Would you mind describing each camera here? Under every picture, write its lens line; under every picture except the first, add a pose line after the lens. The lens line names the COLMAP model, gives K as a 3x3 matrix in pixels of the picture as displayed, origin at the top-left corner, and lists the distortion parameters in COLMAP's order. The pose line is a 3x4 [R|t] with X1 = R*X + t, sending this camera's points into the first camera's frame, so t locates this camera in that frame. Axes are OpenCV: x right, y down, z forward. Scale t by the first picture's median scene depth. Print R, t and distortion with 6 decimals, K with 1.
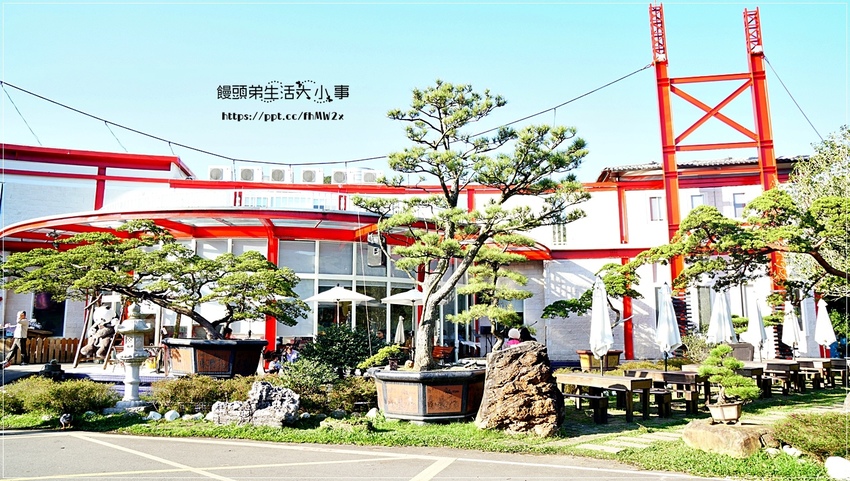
lens RADIAL K [[588.7, 0, 429.4], [0, 588.7, 241.0], [0, 0, 1]] dist [-0.051880, 0.005834]
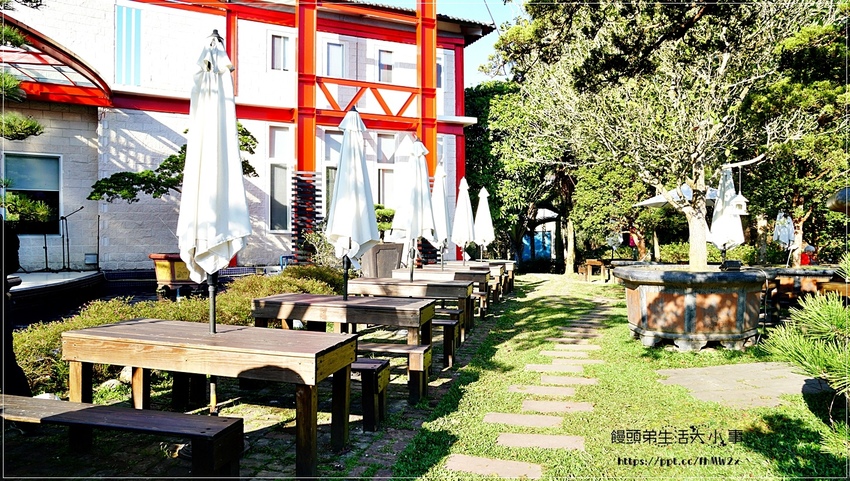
lens RADIAL K [[588.7, 0, 430.5], [0, 588.7, 243.8], [0, 0, 1]] dist [-0.051880, 0.005834]
pose [[0.774060, -0.002864, 0.633106, 0.088684], [-0.105434, 0.985443, 0.133366, 0.061054], [-0.624271, -0.169984, 0.762490, 0.332966]]
